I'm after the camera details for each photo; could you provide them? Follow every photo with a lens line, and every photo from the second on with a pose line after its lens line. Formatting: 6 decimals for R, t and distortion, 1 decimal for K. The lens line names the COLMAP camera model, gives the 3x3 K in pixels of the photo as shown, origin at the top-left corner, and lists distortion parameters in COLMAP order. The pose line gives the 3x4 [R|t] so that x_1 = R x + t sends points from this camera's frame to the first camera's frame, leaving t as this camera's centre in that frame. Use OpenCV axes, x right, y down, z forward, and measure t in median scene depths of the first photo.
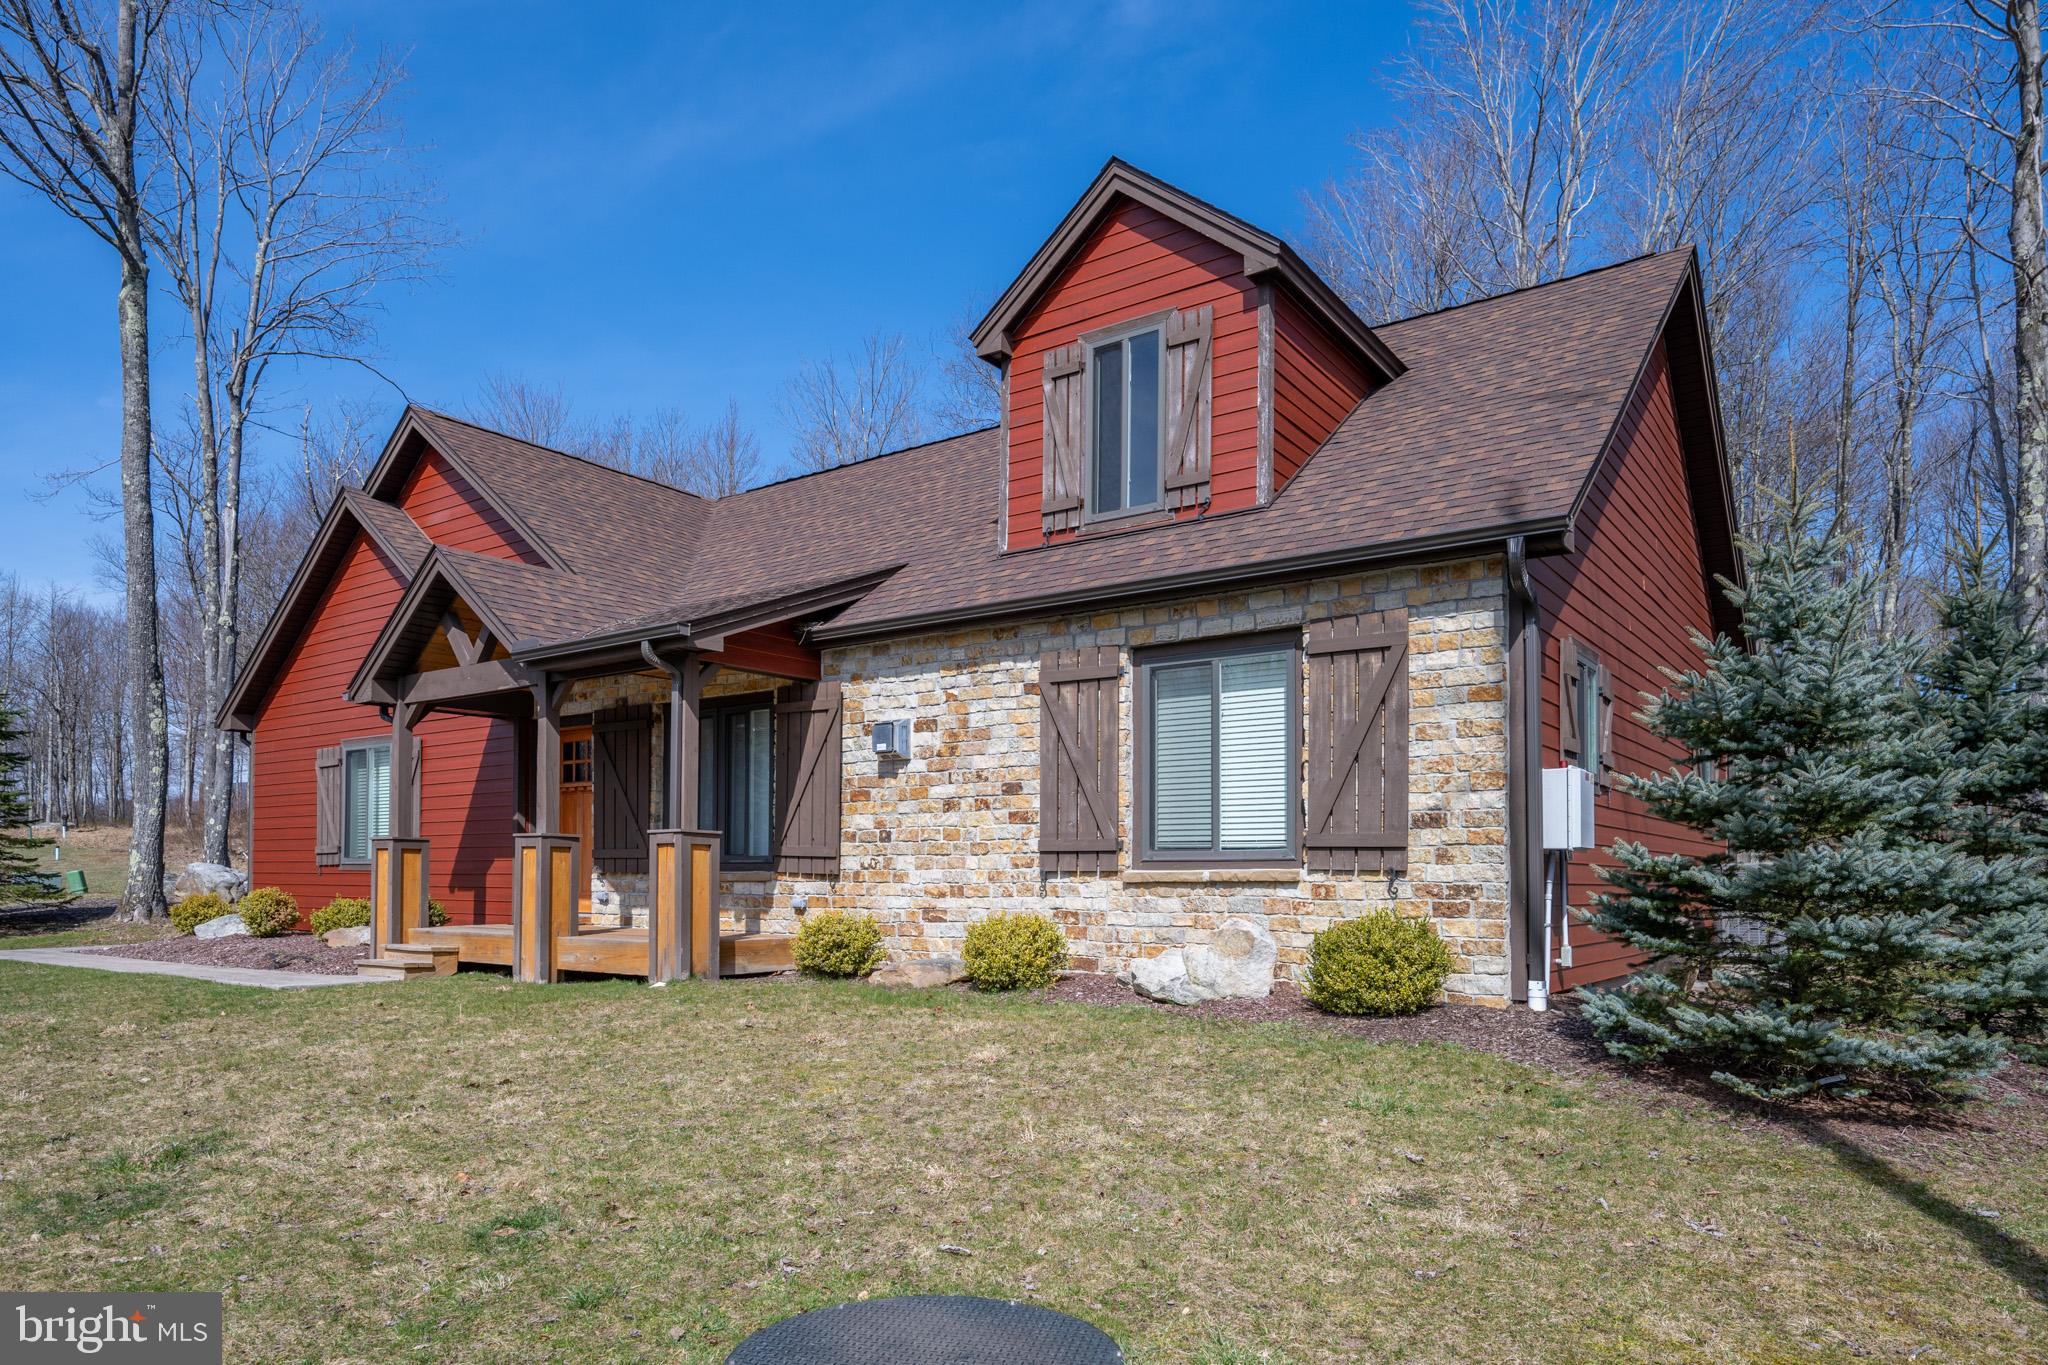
lens RADIAL K [[1207.1, 0, 1024.0], [0, 1207.1, 682.5], [0, 0, 1]] dist [-0.000596, 0.000725]
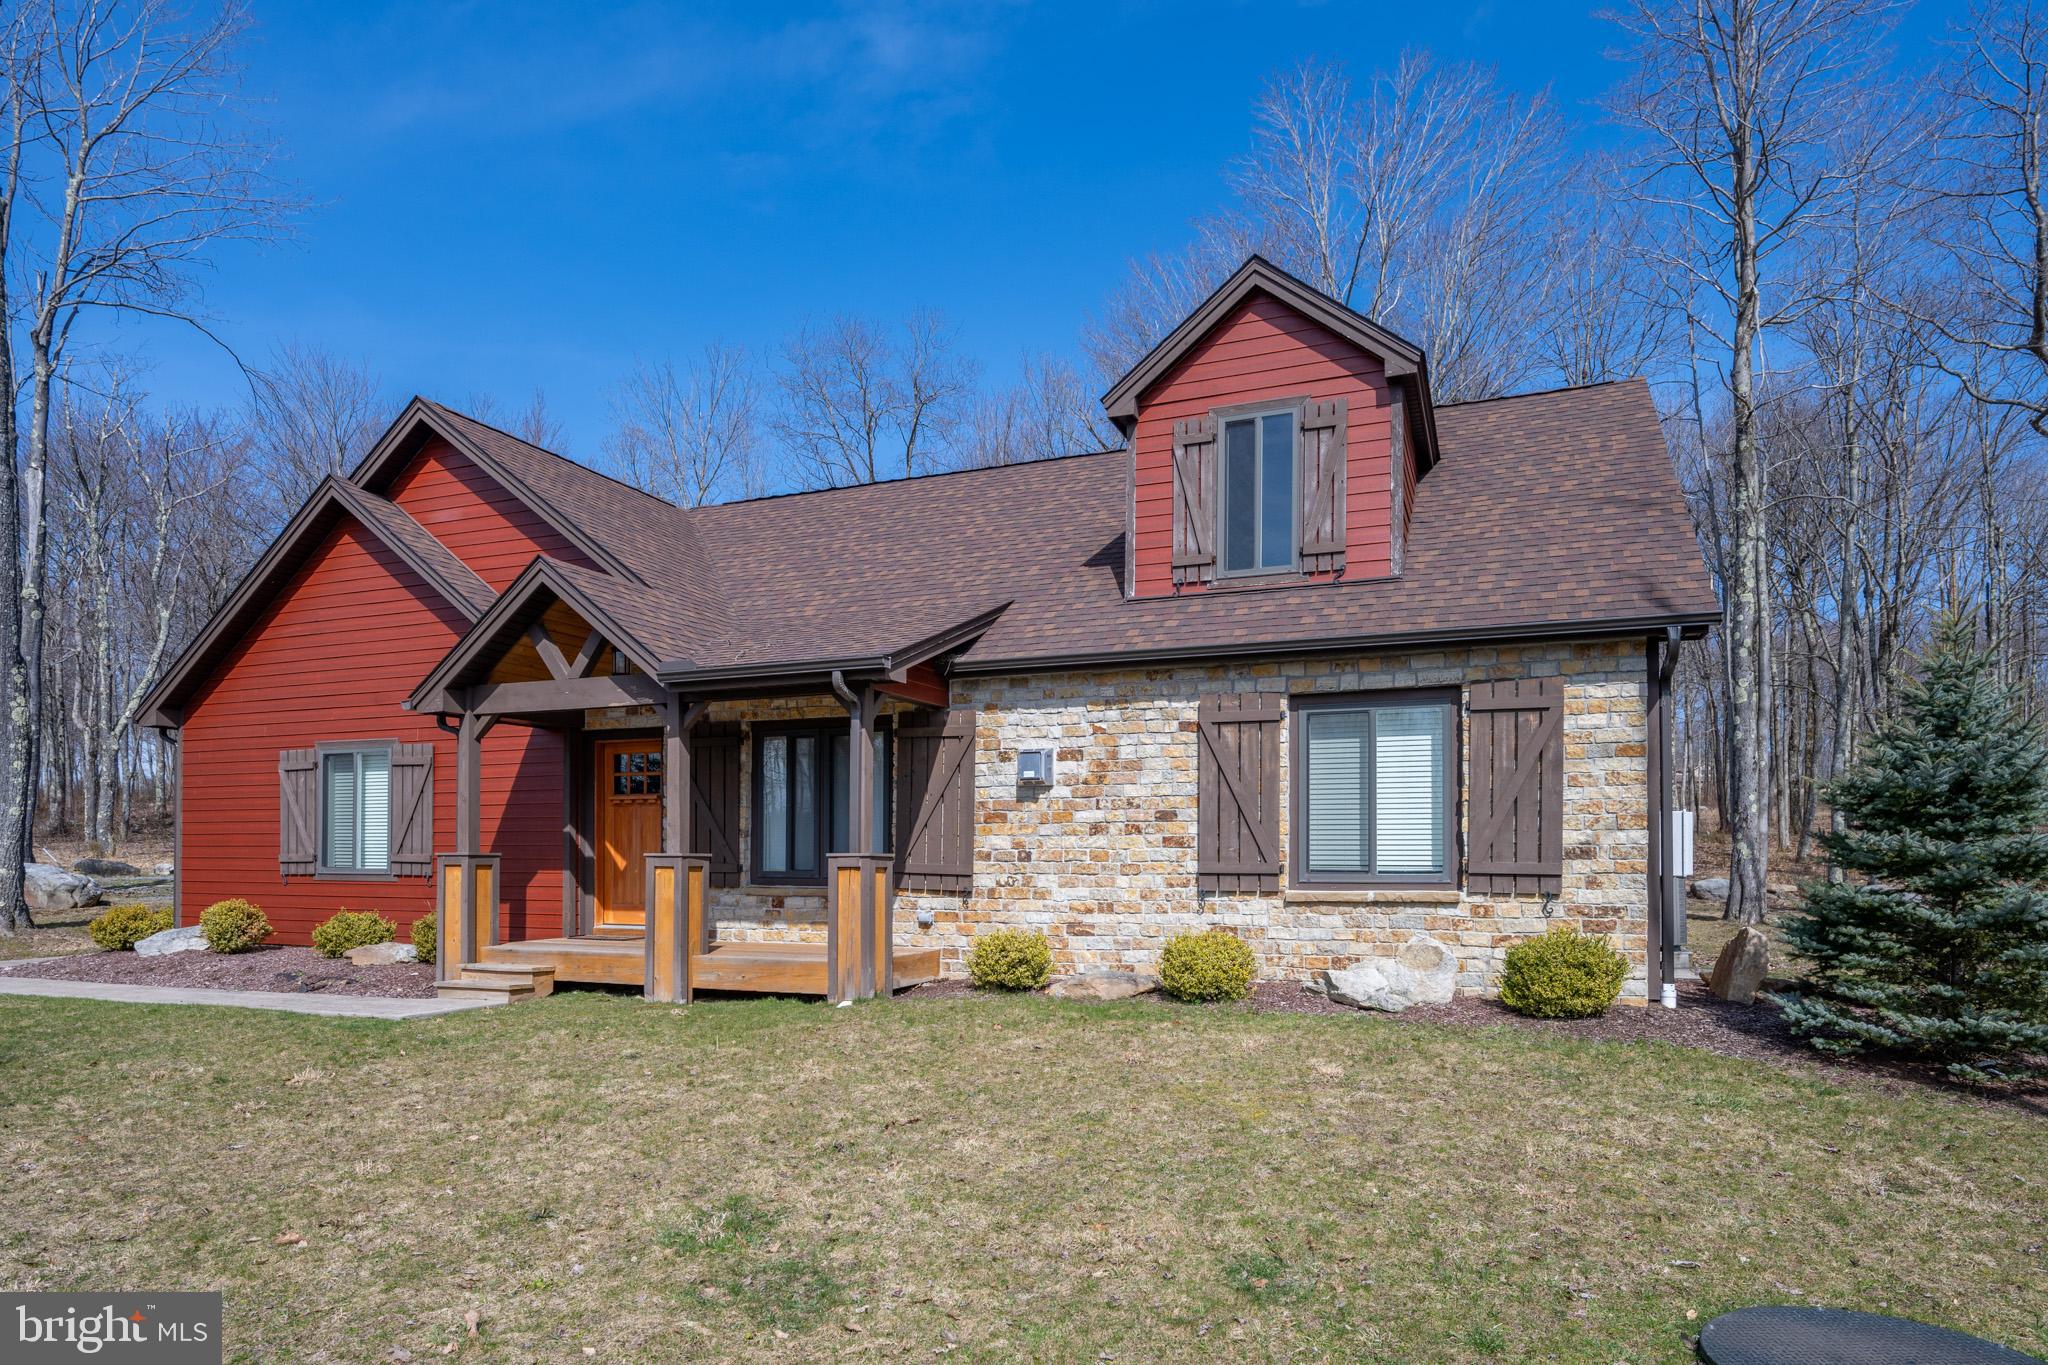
lens RADIAL K [[1105.1, 0, 1023.4], [0, 1105.1, 689.2], [0, 0, 1]] dist [-0.000399, -0.001025]
pose [[0.970535, 0.031952, 0.238833, -0.385588], [-0.034572, 0.999379, 0.006792, -0.030979], [-0.238467, -0.014849, 0.971037, 0.045561]]
